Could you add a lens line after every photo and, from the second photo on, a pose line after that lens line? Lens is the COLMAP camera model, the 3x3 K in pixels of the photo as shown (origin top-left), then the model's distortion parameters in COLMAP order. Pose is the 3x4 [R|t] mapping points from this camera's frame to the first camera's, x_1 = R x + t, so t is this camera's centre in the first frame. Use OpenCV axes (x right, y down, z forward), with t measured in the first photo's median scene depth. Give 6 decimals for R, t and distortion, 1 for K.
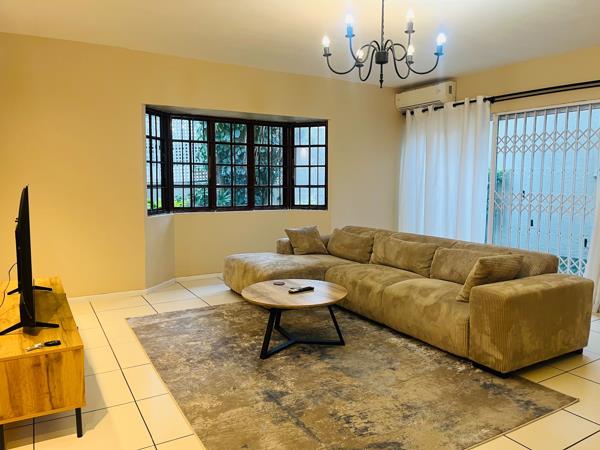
lens RADIAL K [[461.2, 0, 298.9], [0, 461.2, 224.1], [0, 0, 1]] dist [0.045730, -0.057221]
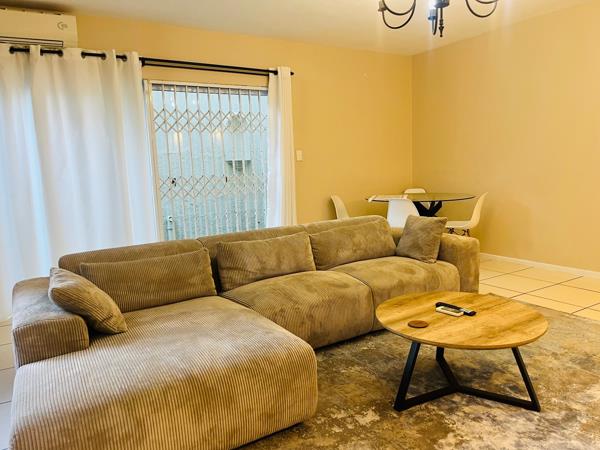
lens RADIAL K [[461.2, 0, 298.7], [0, 461.2, 225.9], [0, 0, 1]] dist [0.045730, -0.057221]
pose [[-0.025422, -0.139605, 0.989881, -0.417101], [0.137465, 0.980306, 0.141785, -0.068983], [-0.990180, 0.139679, -0.005730, 0.787878]]
